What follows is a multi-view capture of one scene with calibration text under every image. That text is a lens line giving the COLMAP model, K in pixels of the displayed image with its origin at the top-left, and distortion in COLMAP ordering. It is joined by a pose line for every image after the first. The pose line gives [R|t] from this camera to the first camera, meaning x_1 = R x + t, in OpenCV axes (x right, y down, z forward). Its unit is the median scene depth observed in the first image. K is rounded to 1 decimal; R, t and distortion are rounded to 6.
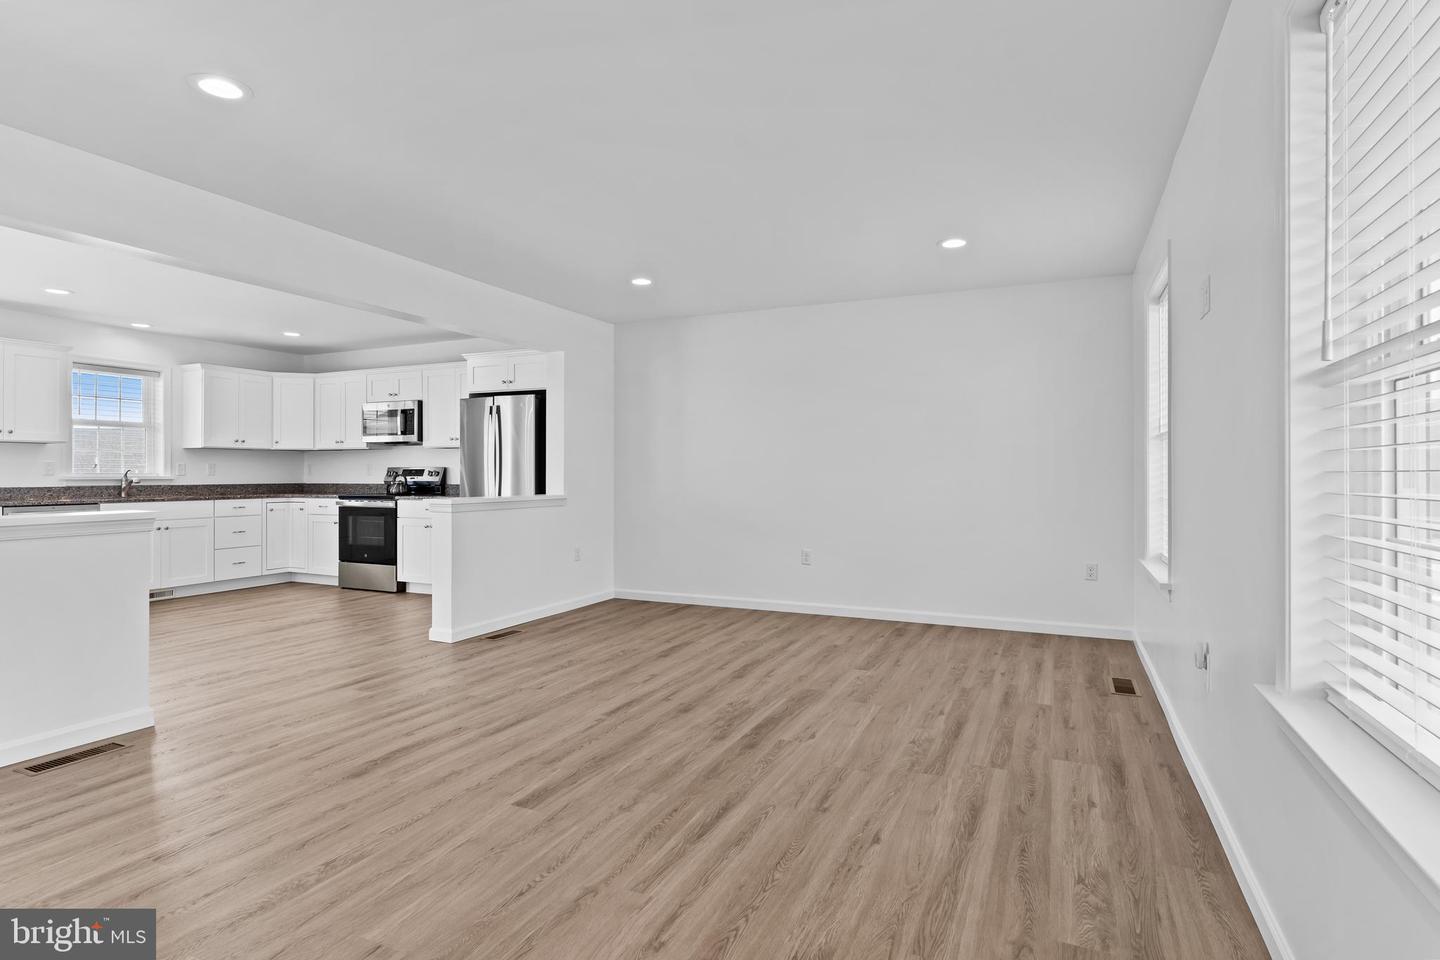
lens RADIAL K [[736.7, 0, 731.8], [0, 736.7, 473.7], [0, 0, 1]] dist [-0.006554, 0.003731]
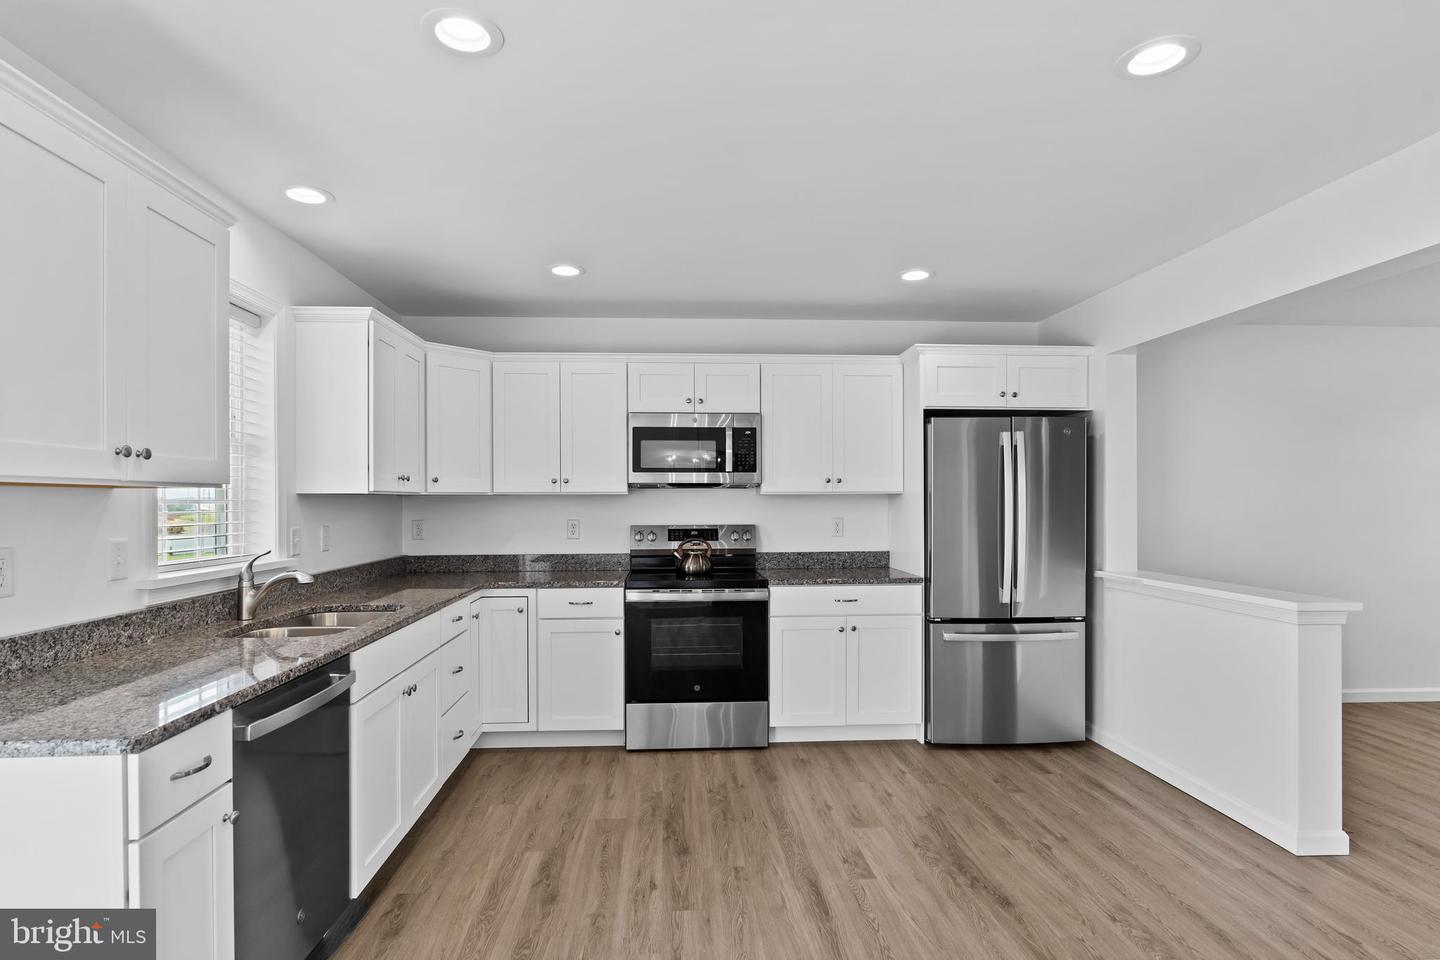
lens RADIAL K [[736.7, 0, 702.5], [0, 736.7, 508.7], [0, 0, 1]] dist [-0.006554, 0.003731]
pose [[0.889963, -0.007314, 0.455974, -1.384074], [0.002116, 0.999927, 0.011909, -0.057437], [-0.456028, -0.009634, 0.889913, 0.931358]]
